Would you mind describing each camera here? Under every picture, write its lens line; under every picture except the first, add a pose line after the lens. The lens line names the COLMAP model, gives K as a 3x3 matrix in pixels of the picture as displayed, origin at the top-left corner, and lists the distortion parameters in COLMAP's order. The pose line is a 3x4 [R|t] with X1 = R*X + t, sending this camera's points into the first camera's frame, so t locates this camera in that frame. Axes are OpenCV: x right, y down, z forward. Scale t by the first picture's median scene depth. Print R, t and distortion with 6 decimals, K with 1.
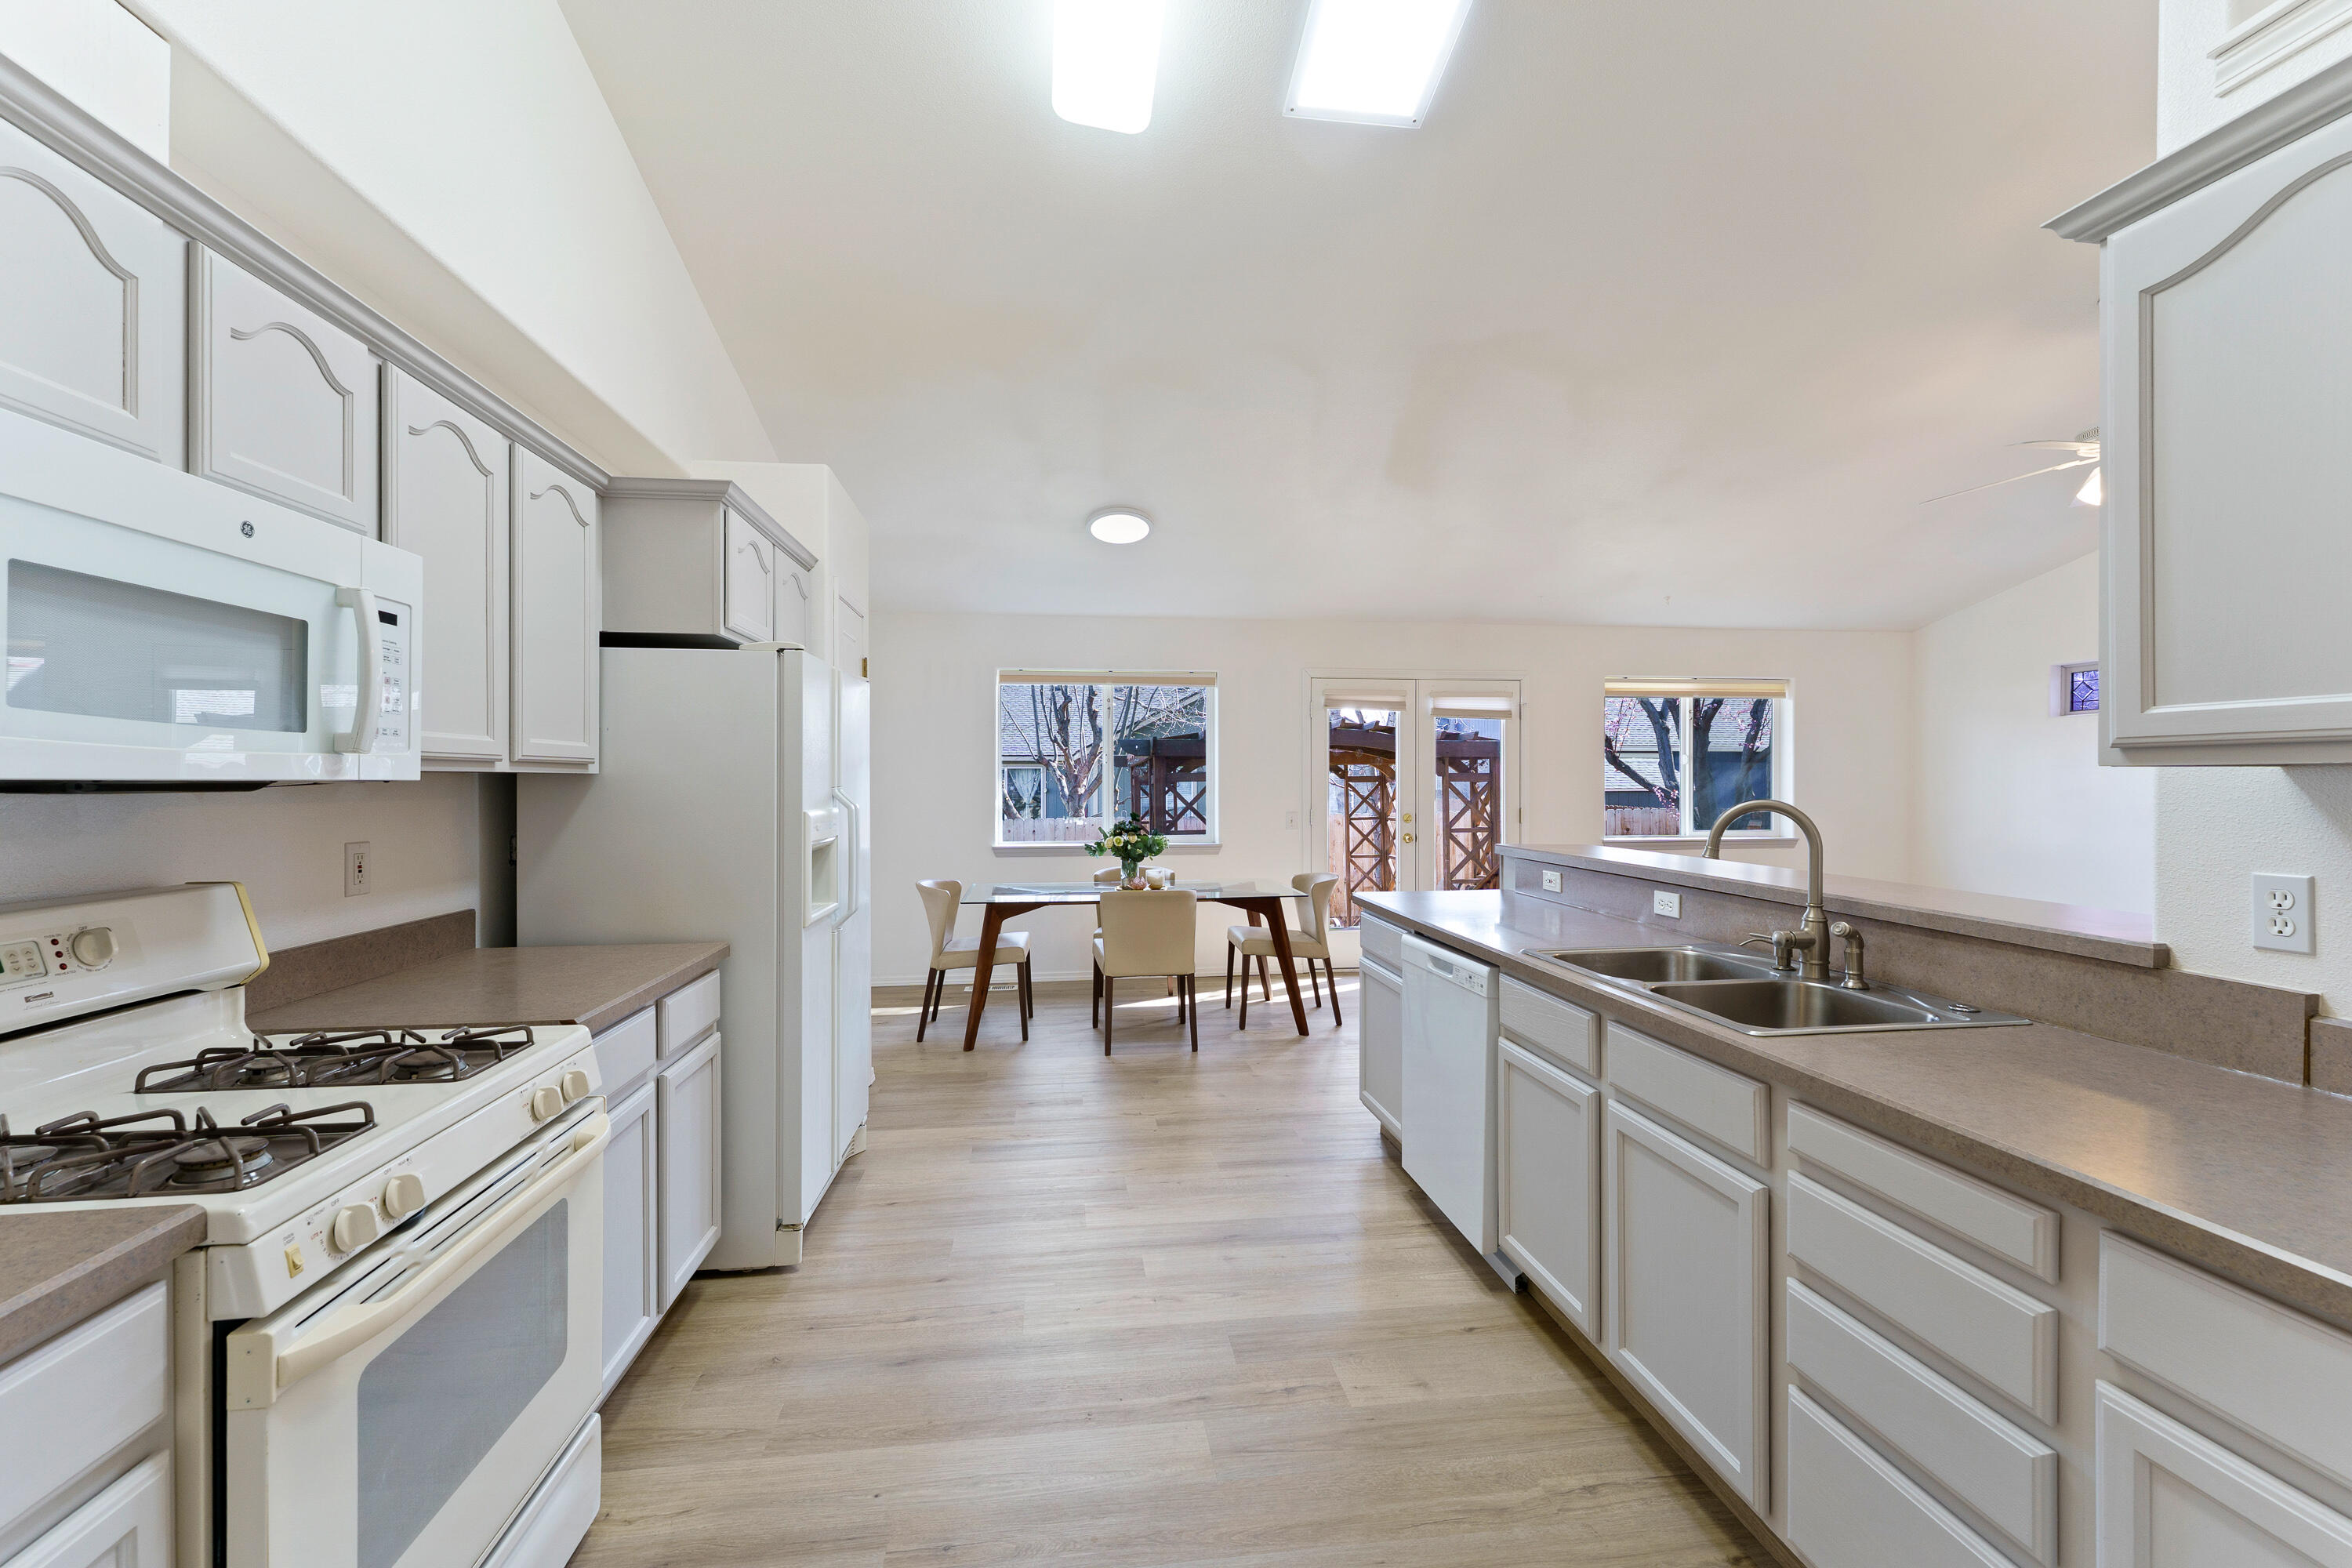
lens RADIAL K [[965.6, 0, 1173.6], [0, 965.6, 783.7], [0, 0, 1]] dist [-0.000182, 0.000050]
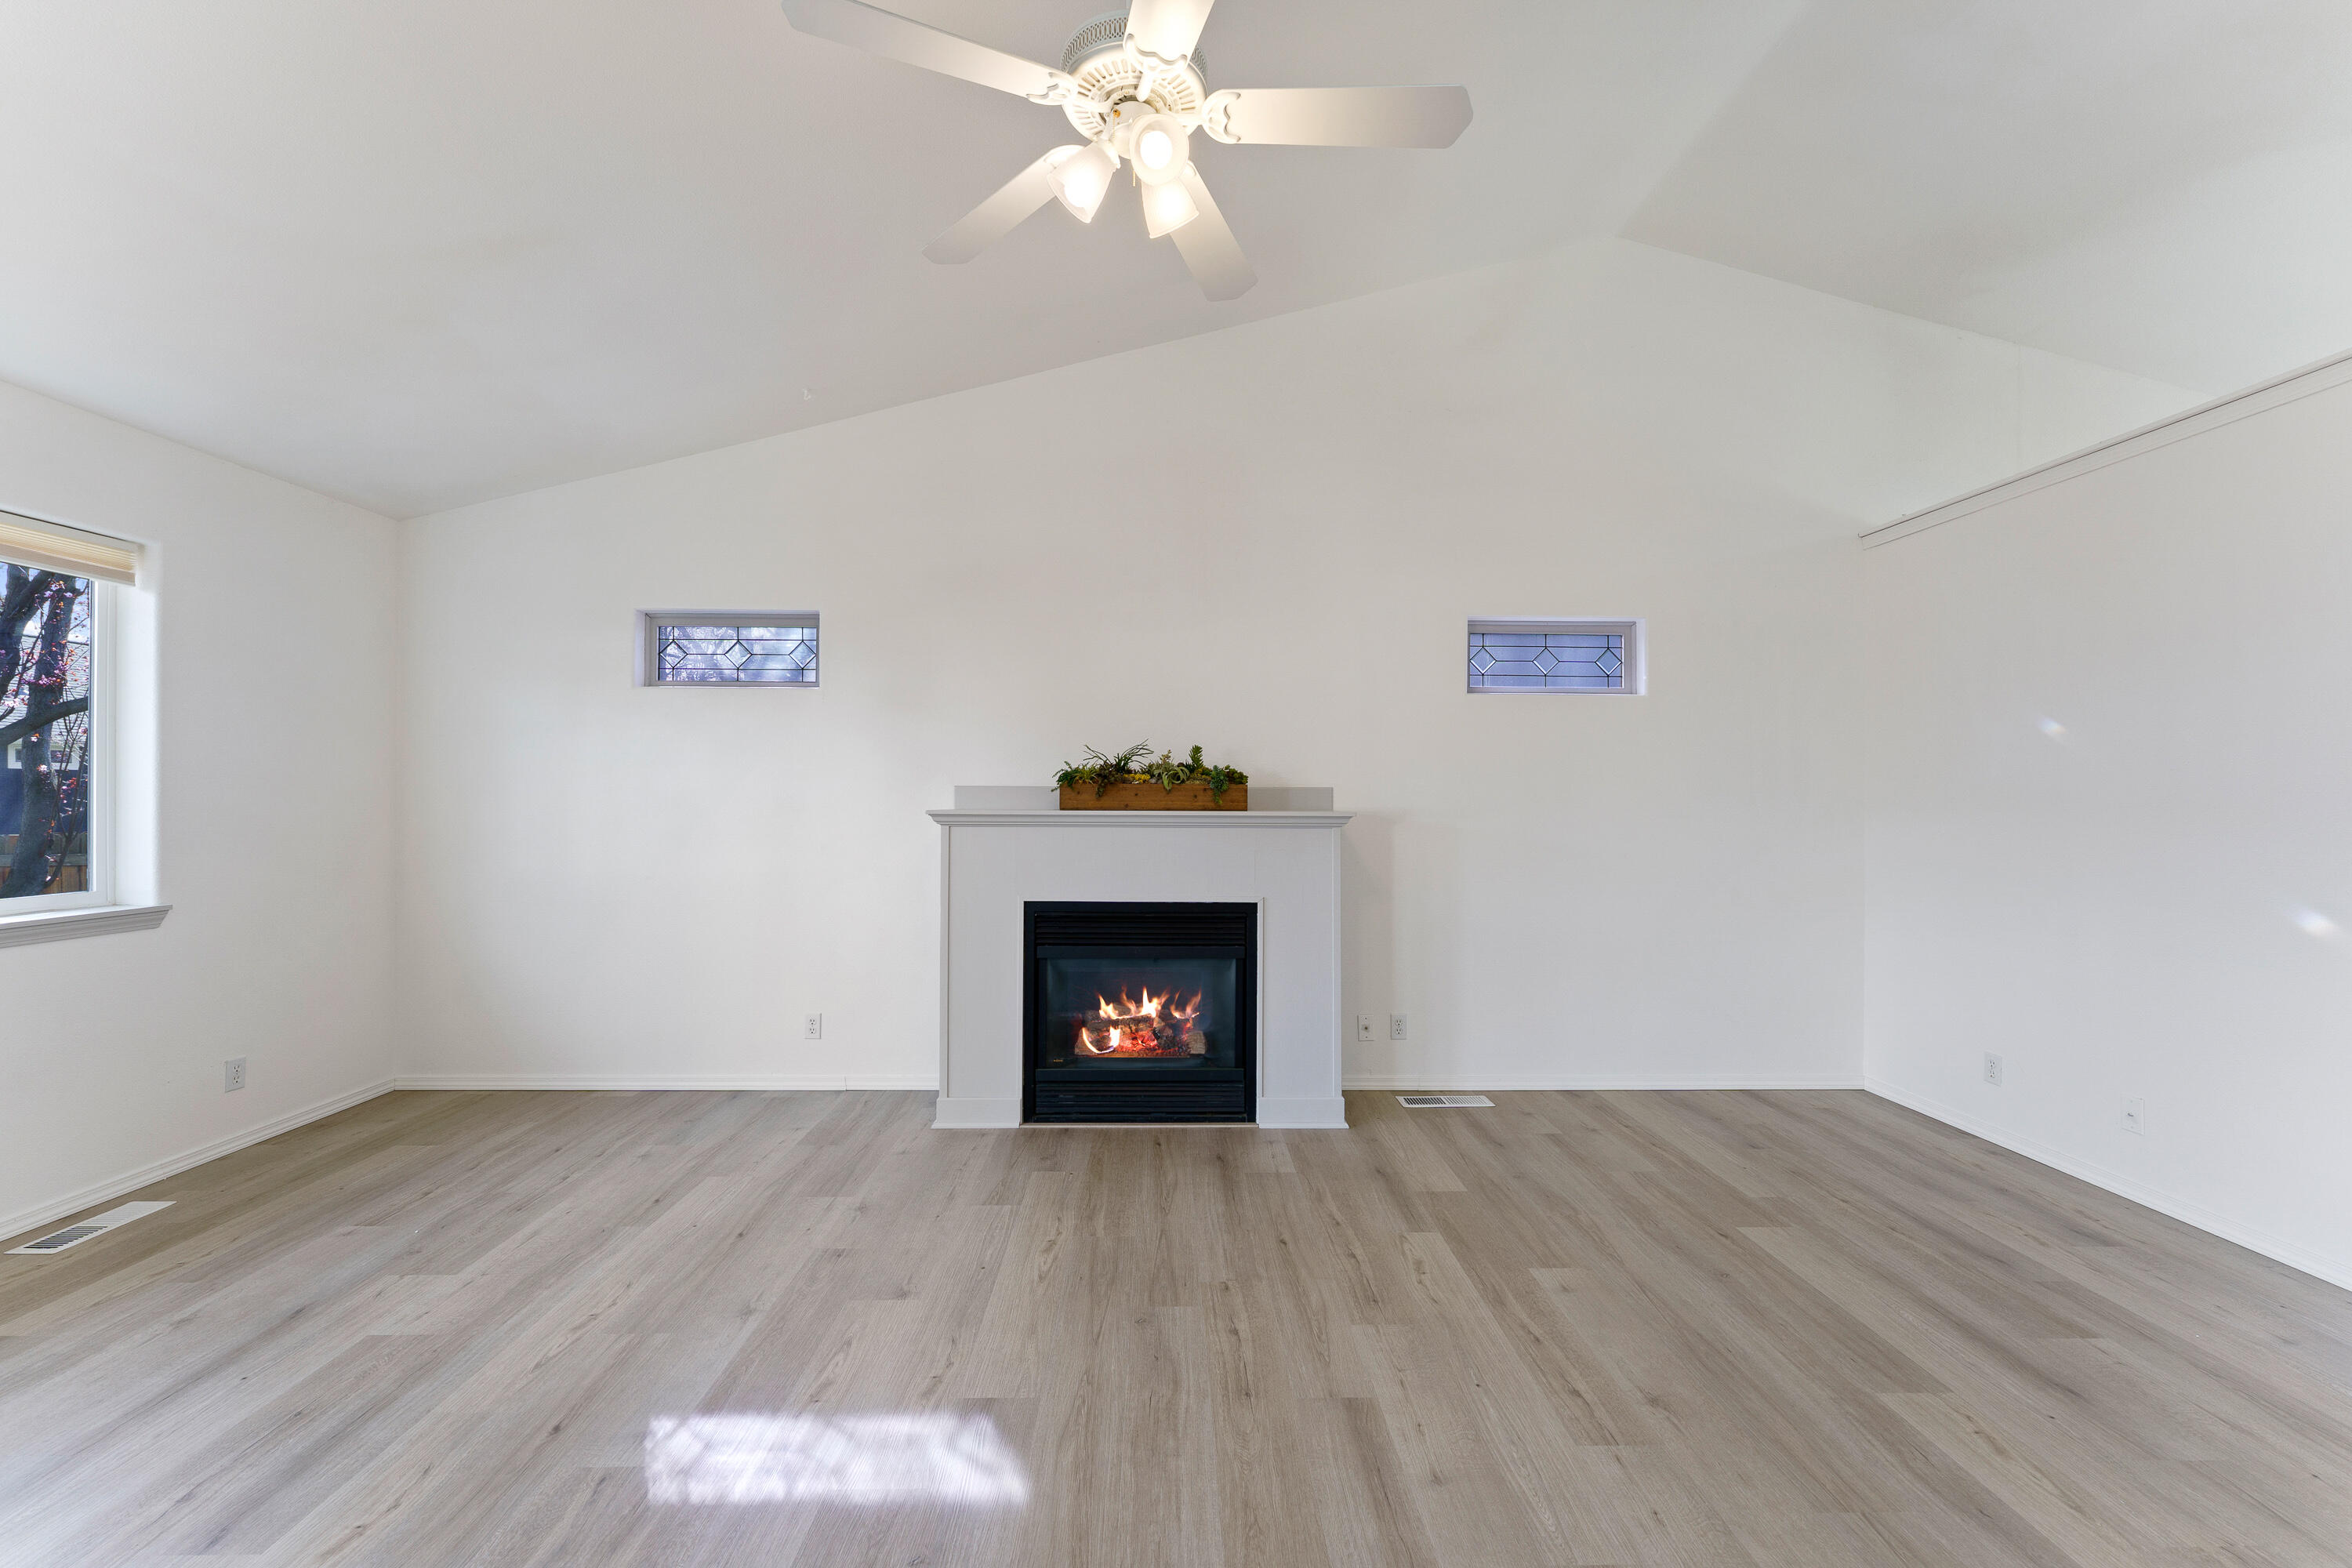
lens RADIAL K [[948.5, 0, 1178.6], [0, 948.5, 795.7], [0, 0, 1]] dist [0.000663, 0.000357]
pose [[0.109179, 0.002672, 0.994019, 0.704287], [-0.001079, 0.999996, -0.002570, 0.018612], [-0.994022, -0.000792, 0.109181, 1.315442]]
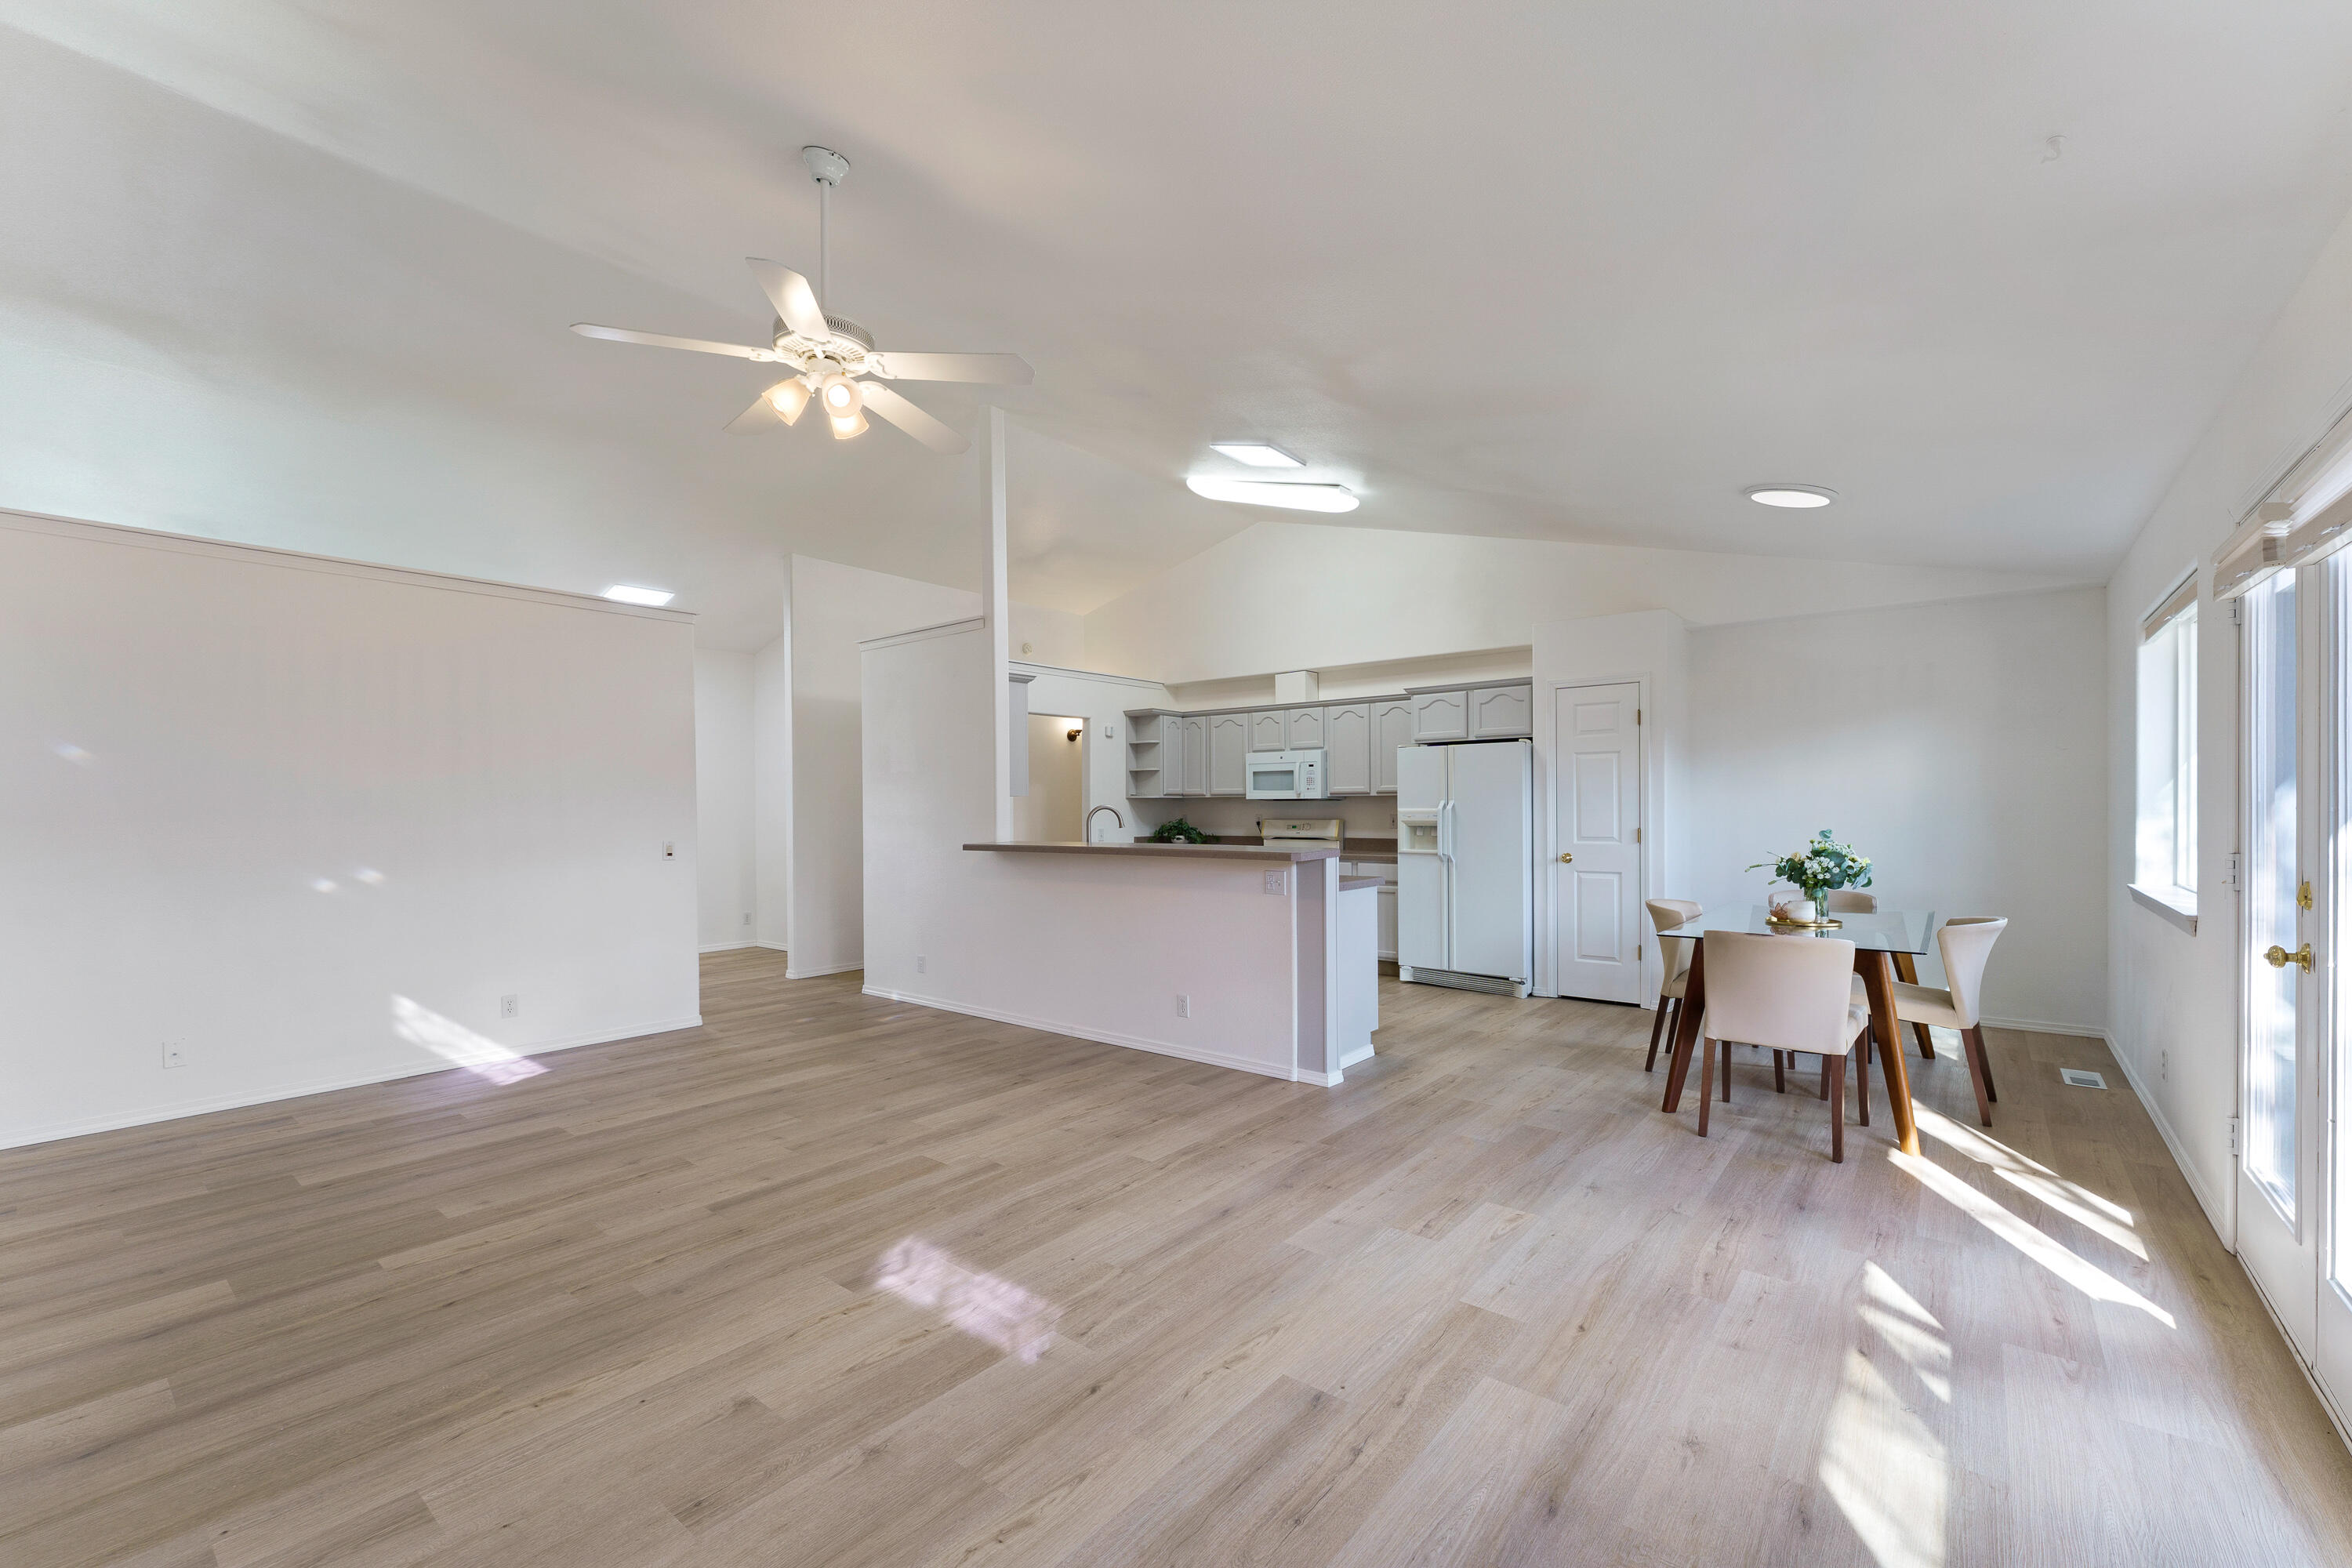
lens RADIAL K [[962.1, 0, 1163.5], [0, 962.1, 818.7], [0, 0, 1]] dist [0.000367, 0.000099]
pose [[-0.732904, 0.014372, -0.680180, 1.874122], [0.004760, 0.999861, 0.015998, 0.010422], [0.680315, 0.008487, -0.732871, 2.493960]]
